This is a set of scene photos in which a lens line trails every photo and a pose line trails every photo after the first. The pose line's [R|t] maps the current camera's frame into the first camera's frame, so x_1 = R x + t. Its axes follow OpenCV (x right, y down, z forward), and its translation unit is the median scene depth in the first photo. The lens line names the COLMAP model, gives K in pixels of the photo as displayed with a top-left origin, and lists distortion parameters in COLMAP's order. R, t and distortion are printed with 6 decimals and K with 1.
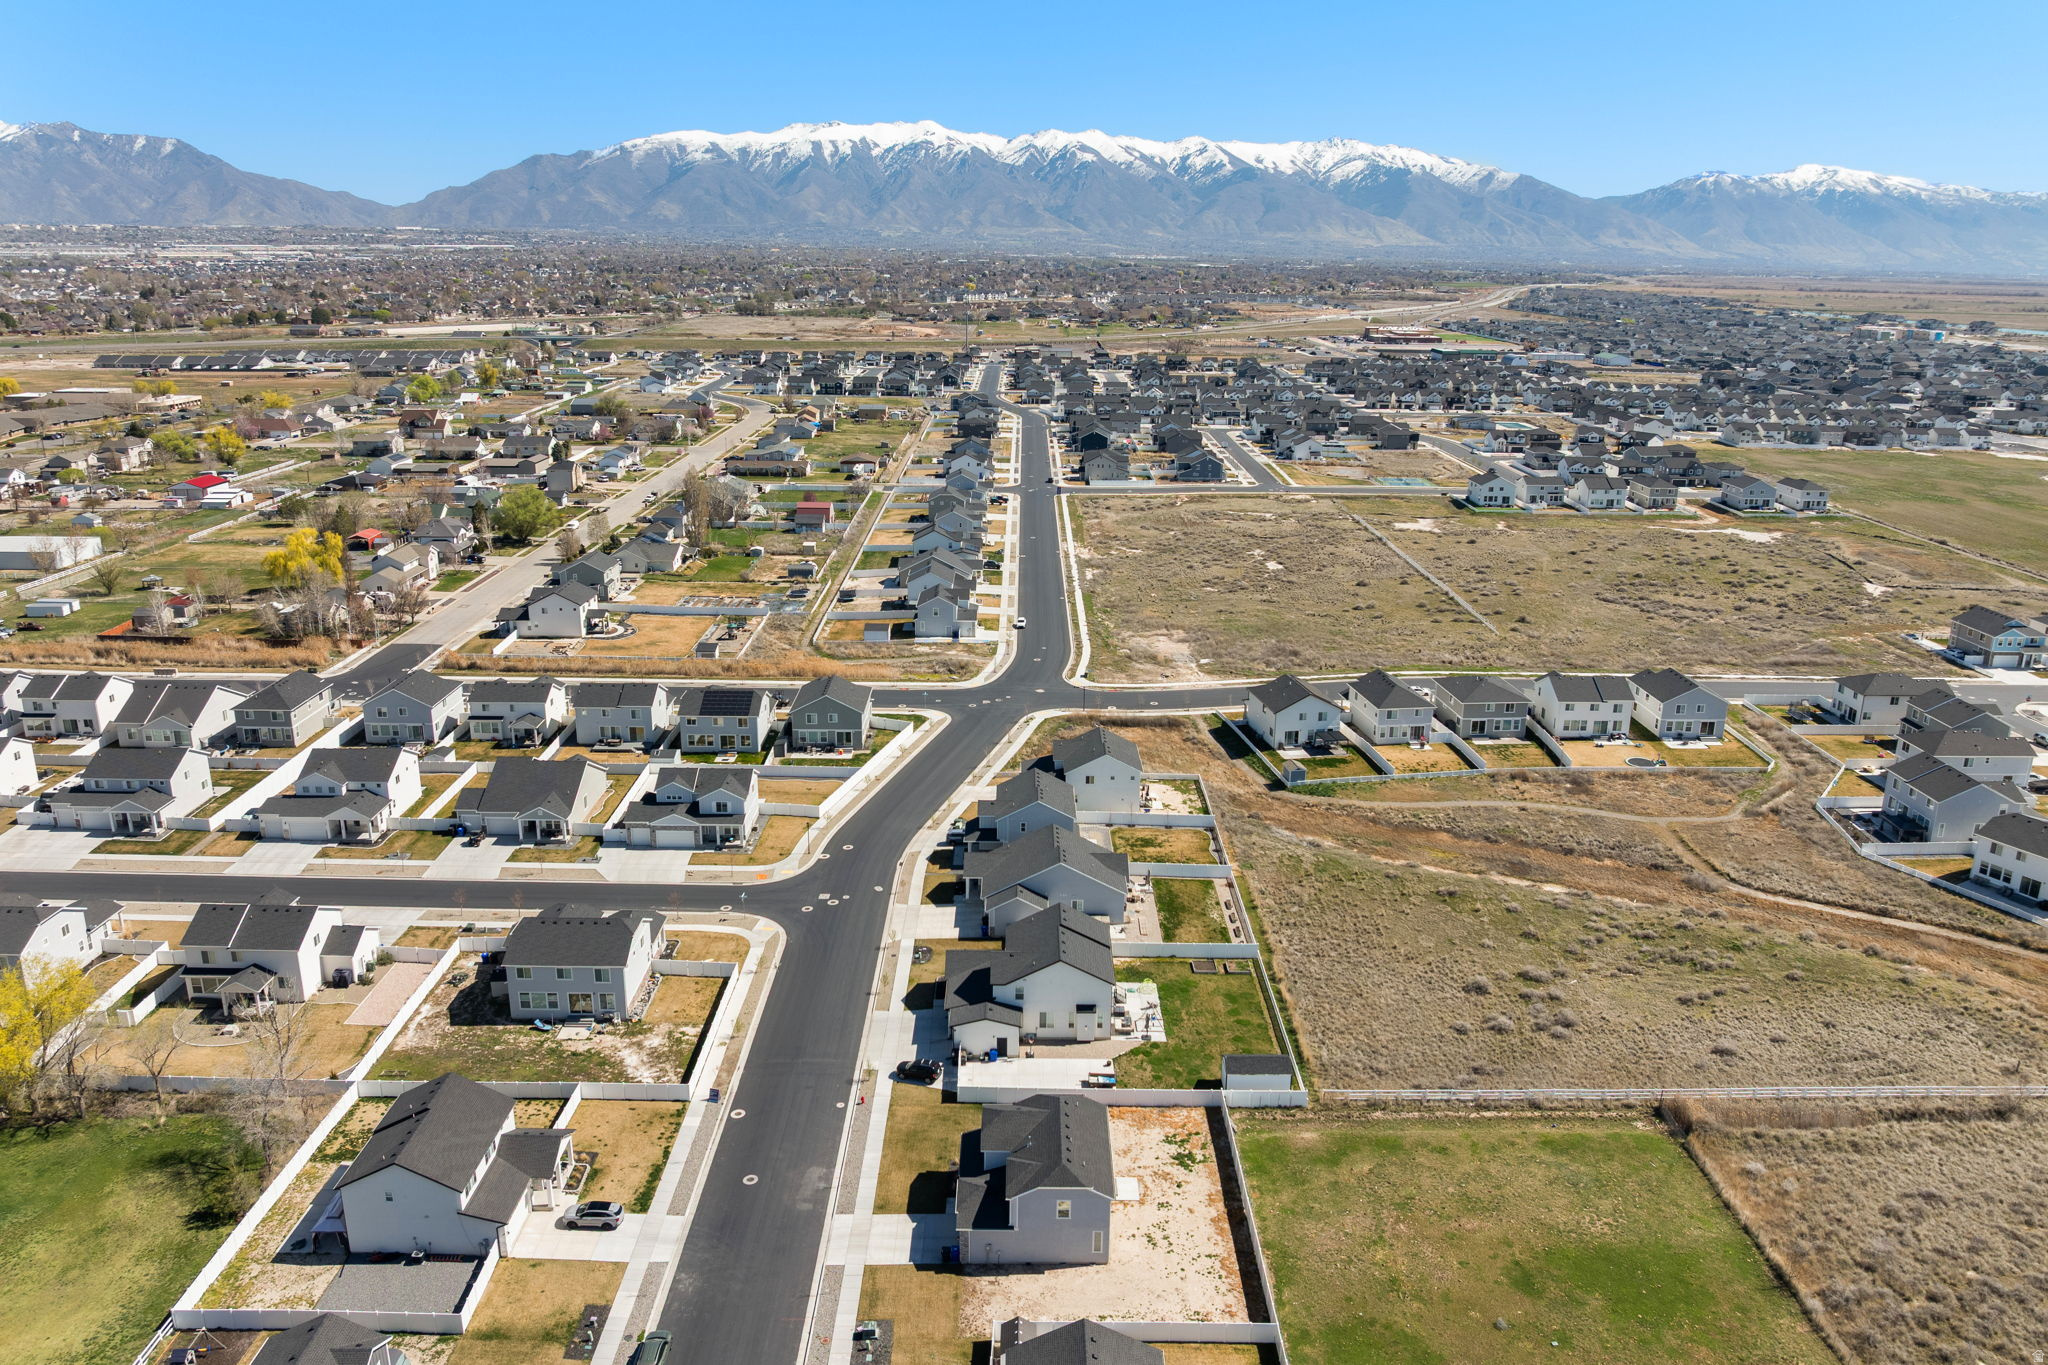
lens RADIAL K [[1444.7, 0, 1023.0], [0, 1444.7, 646.7], [0, 0, 1]] dist [-0.037465, -0.000265]
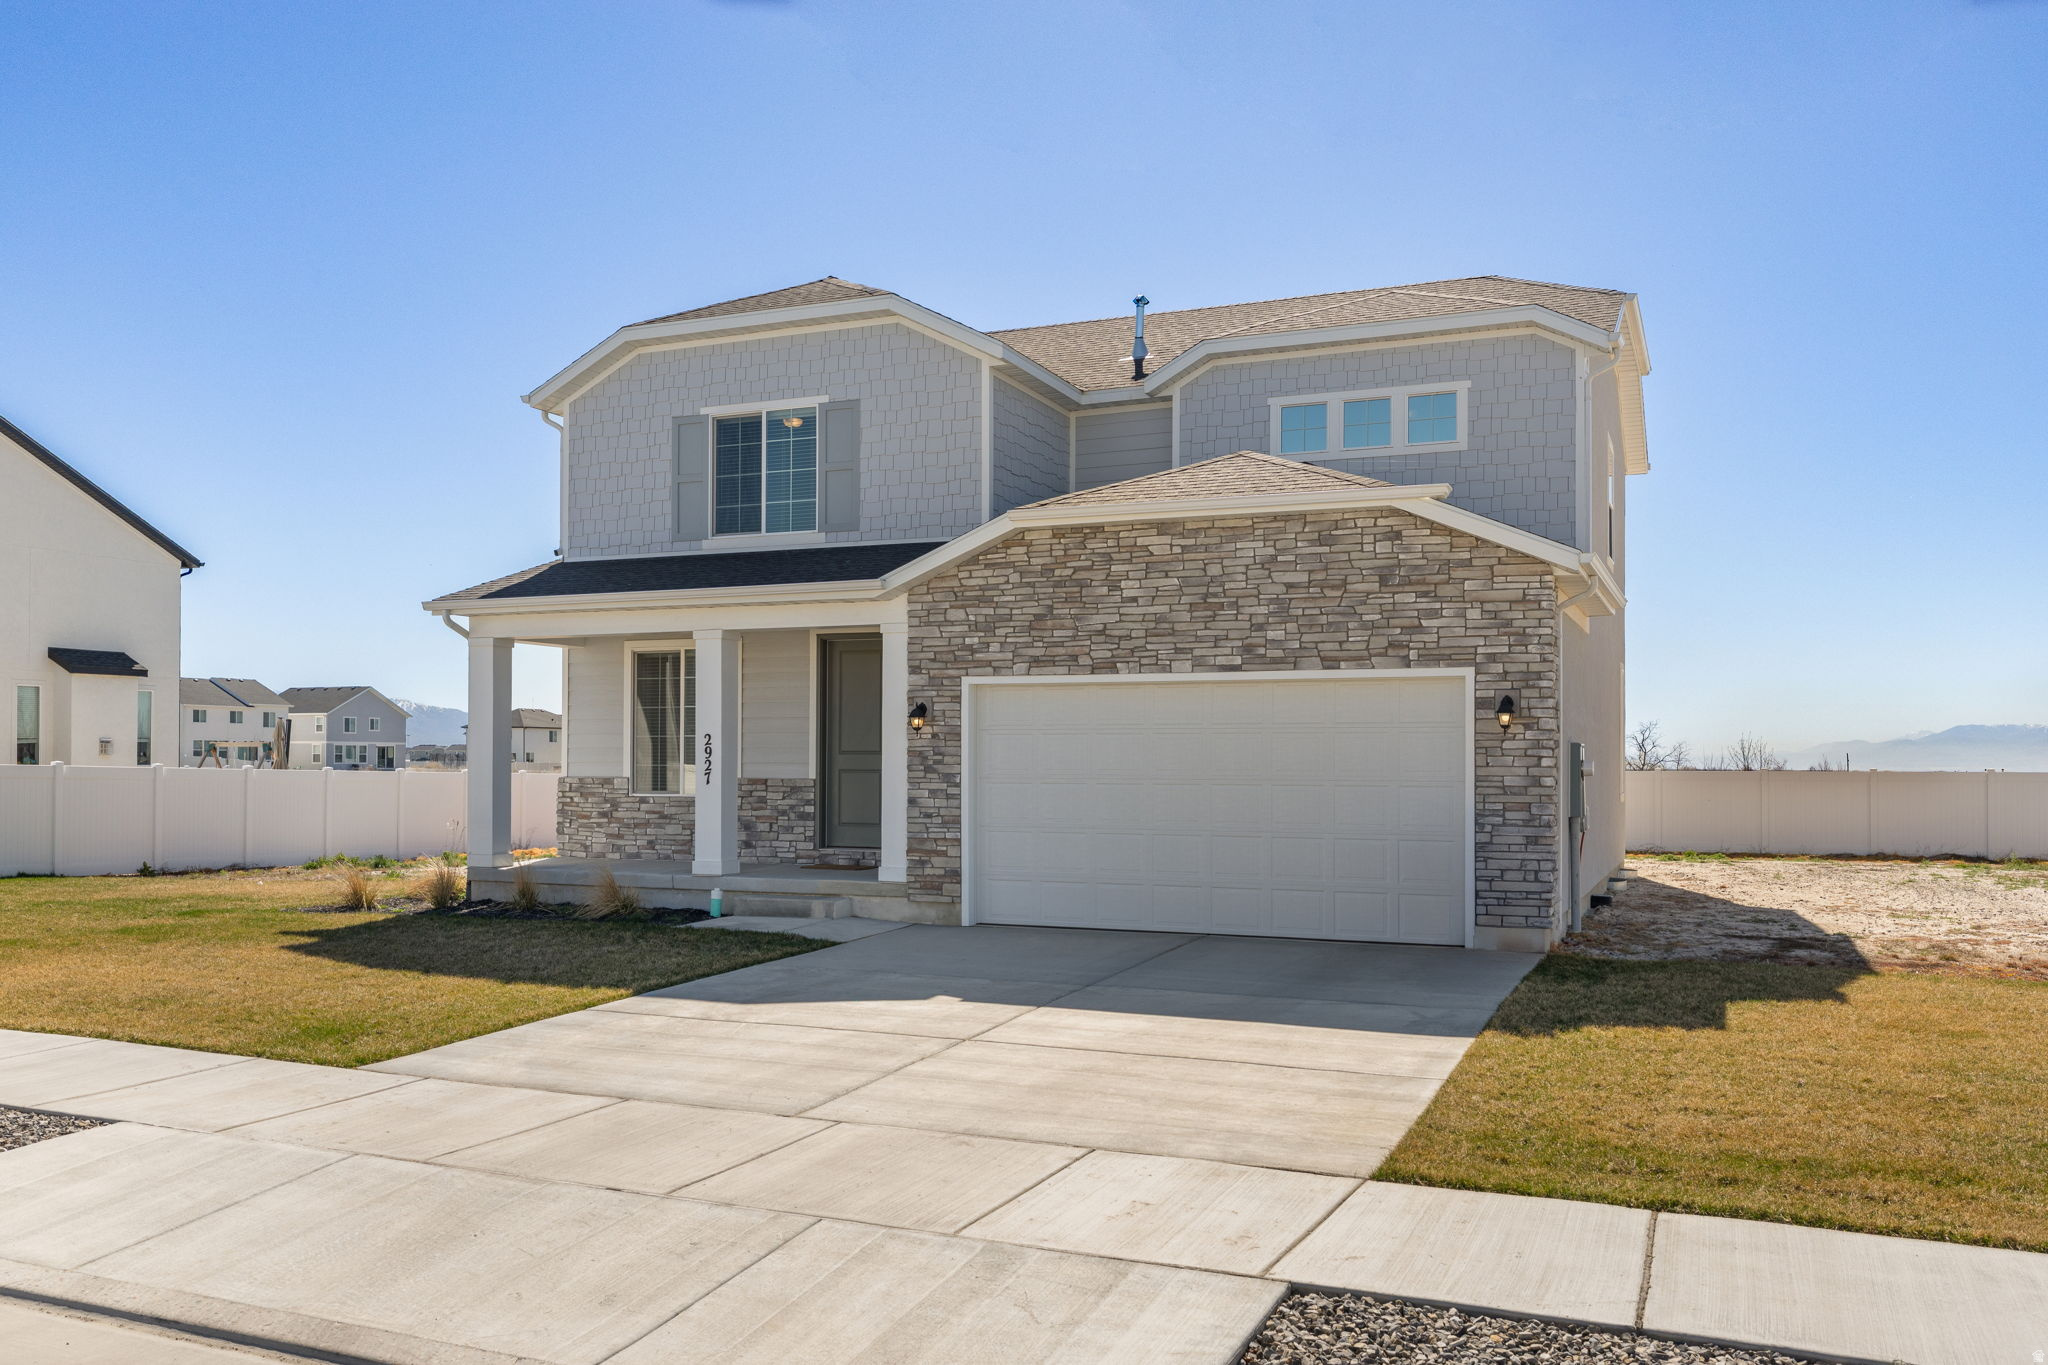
lens RADIAL K [[1648.1, 0, 1013.5], [0, 1648.1, 744.0], [0, 0, 1]] dist [0.004328, -0.024634]
pose [[0.398043, 0.003708, 0.917359, -0.130329], [0.242784, 0.963910, -0.109241, 0.305908], [-0.884657, 0.266203, 0.382777, 0.719498]]
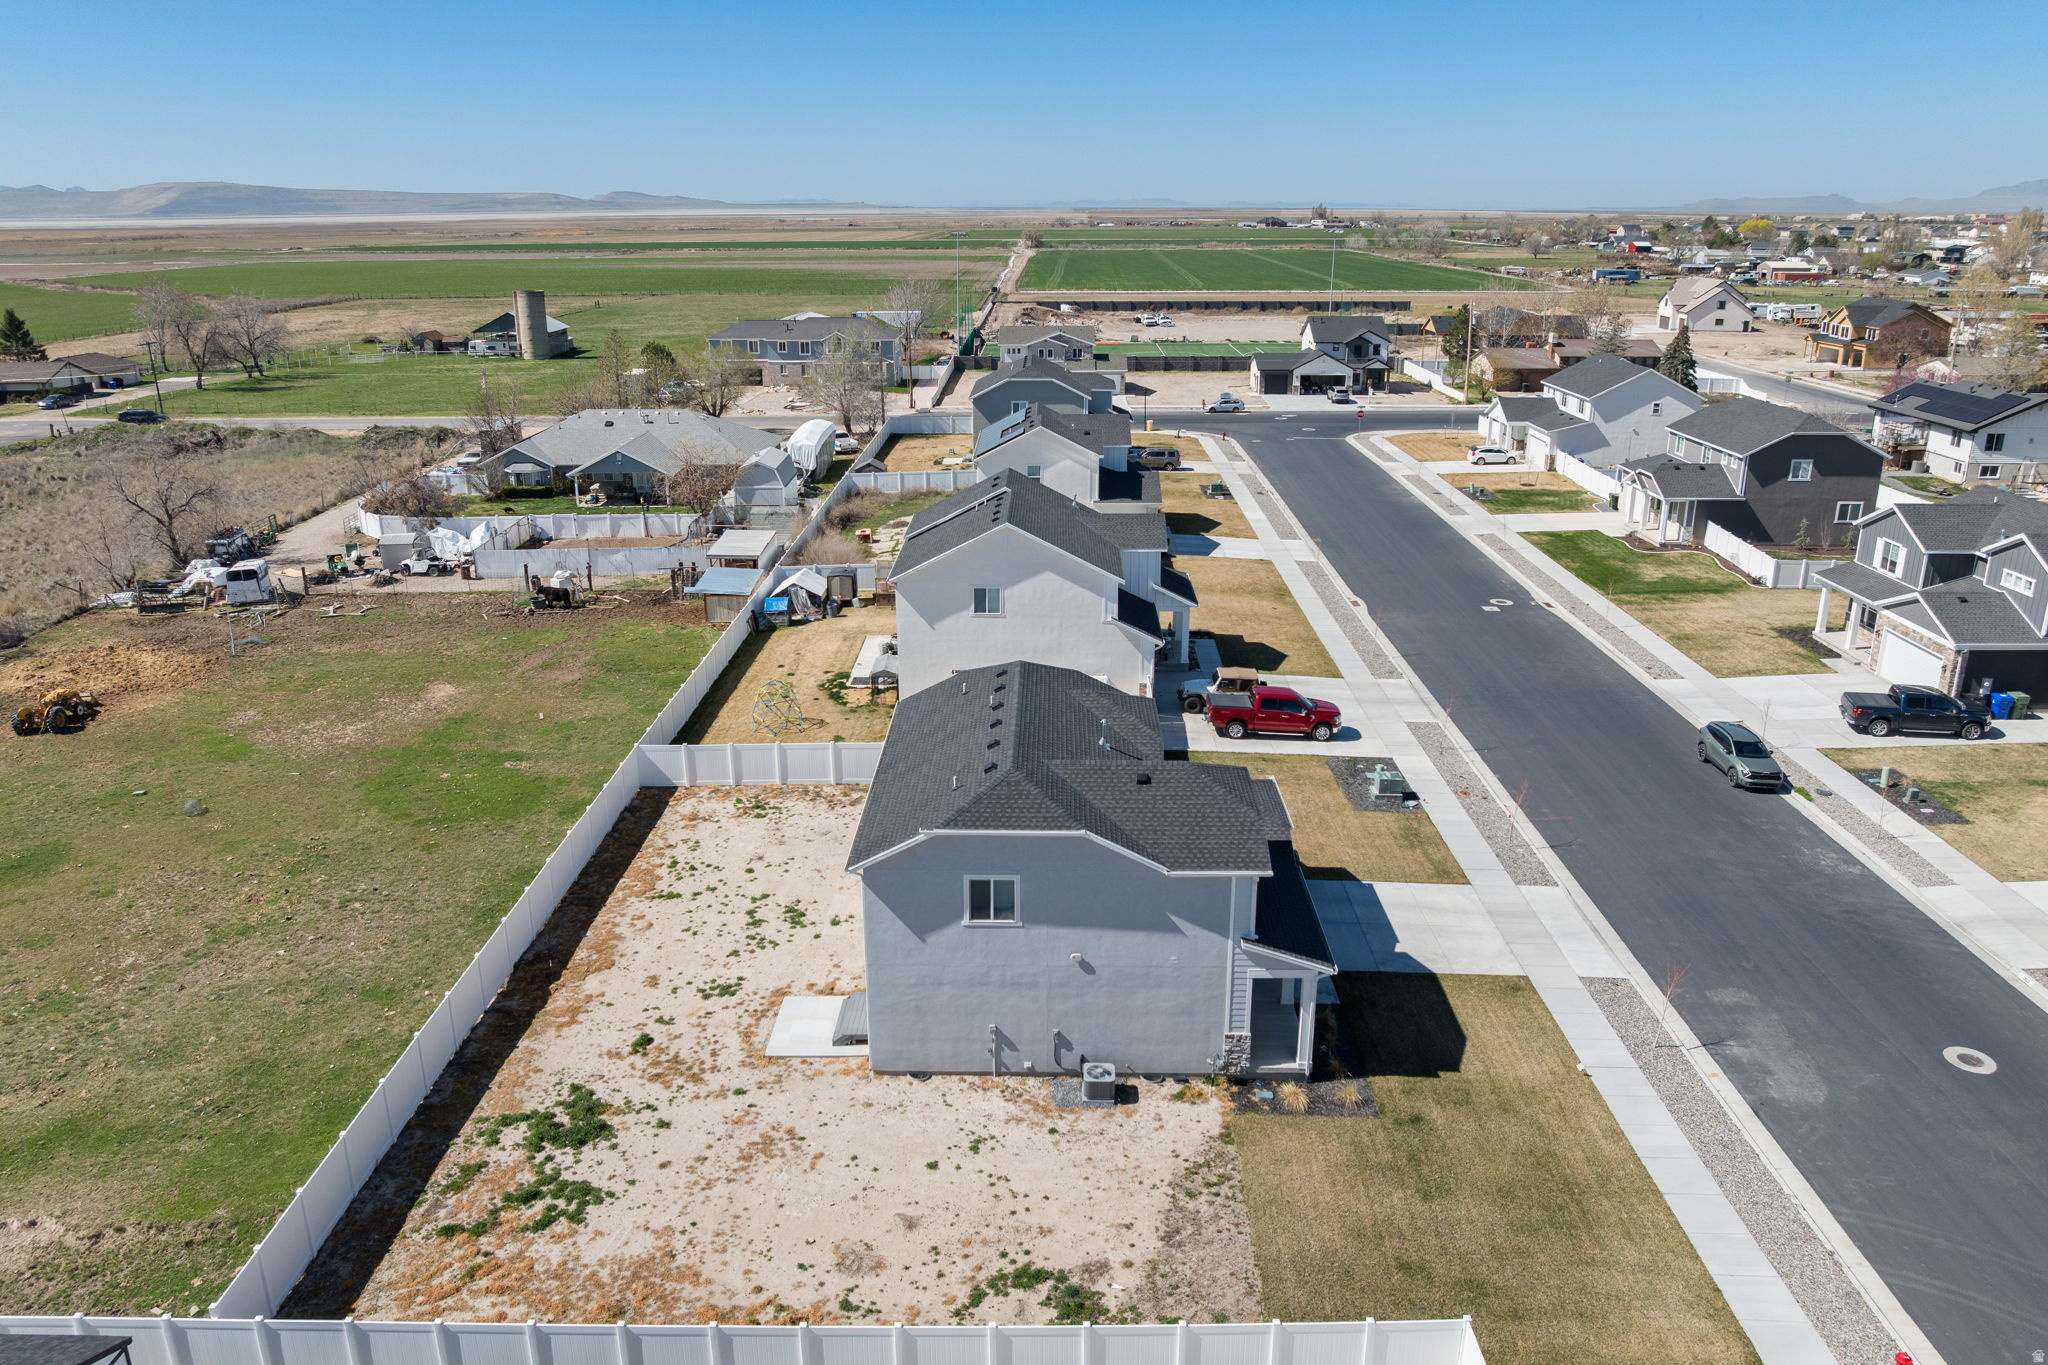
lens RADIAL K [[1444.7, 0, 1030.6], [0, 1444.7, 645.7], [0, 0, 1]] dist [-0.037465, -0.000265]
pose [[-0.999877, -0.009334, 0.012583, 0.013911], [-0.001141, 0.844375, 0.535752, 0.098418], [-0.015626, 0.535672, -0.844282, 0.976485]]
